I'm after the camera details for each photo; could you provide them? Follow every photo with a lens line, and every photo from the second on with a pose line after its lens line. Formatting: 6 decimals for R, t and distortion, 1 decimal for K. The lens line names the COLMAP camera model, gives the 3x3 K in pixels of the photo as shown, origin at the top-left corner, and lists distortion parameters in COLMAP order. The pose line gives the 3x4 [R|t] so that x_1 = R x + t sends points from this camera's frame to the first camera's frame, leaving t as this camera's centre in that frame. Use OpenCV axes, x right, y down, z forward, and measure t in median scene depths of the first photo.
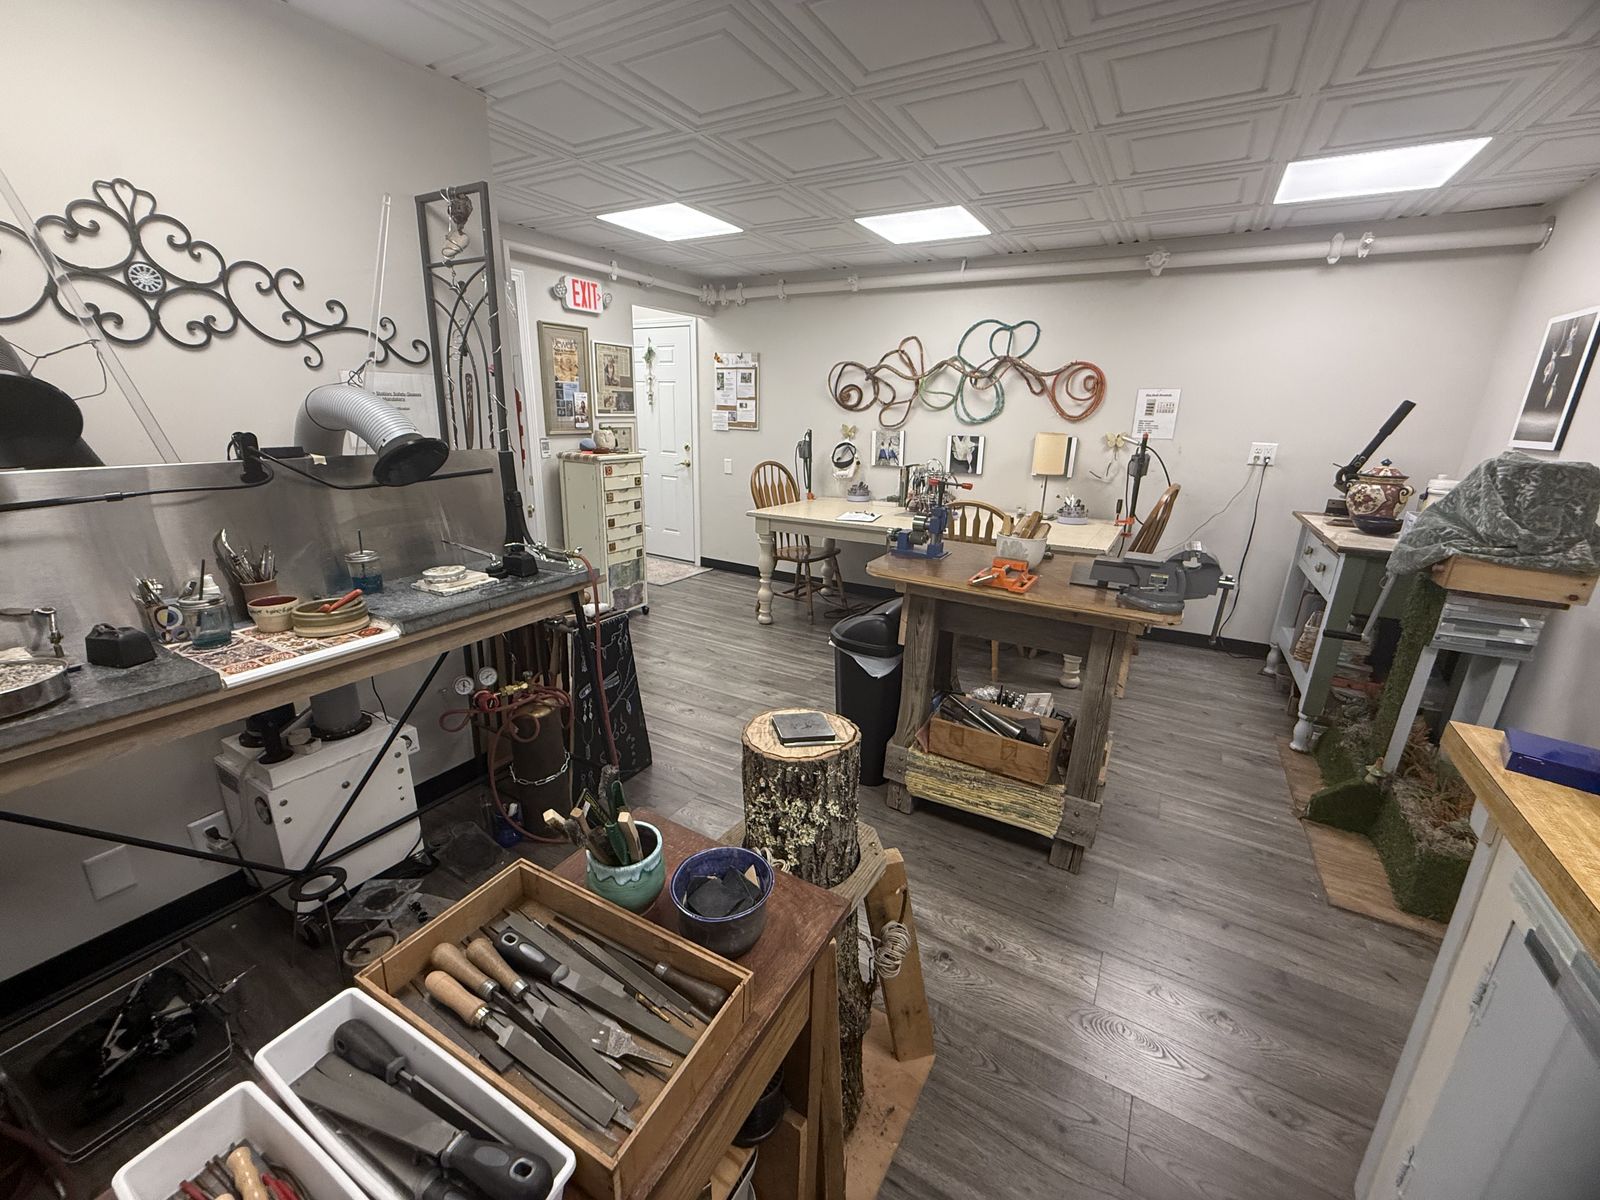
lens RADIAL K [[639.9, 0, 791.0], [0, 639.9, 588.9], [0, 0, 1]] dist [0.000881, -0.000596]
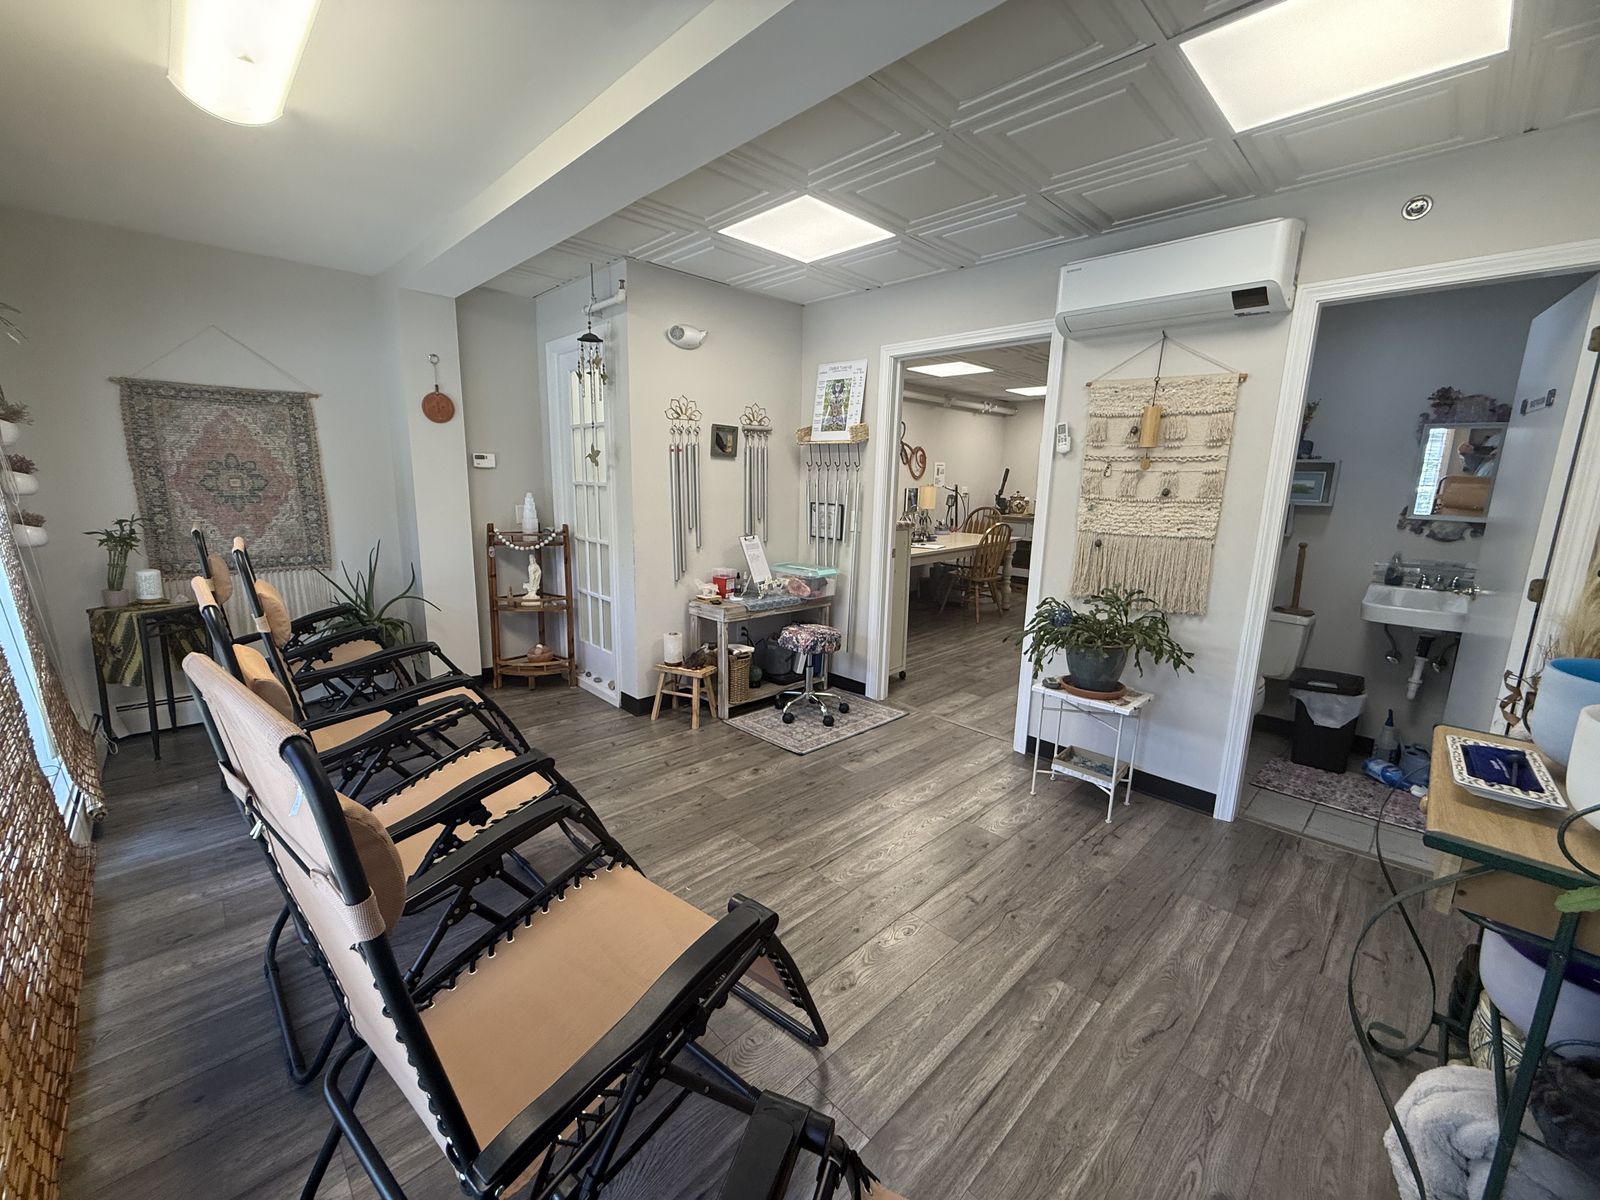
lens RADIAL K [[639.9, 0, 792.5], [0, 639.9, 597.7], [0, 0, 1]] dist [0.000881, -0.000596]
pose [[0.255141, -0.202387, 0.945485, -1.323862], [0.254162, 0.957499, 0.136373, -0.264794], [-0.932901, 0.205512, 0.295737, 0.829180]]
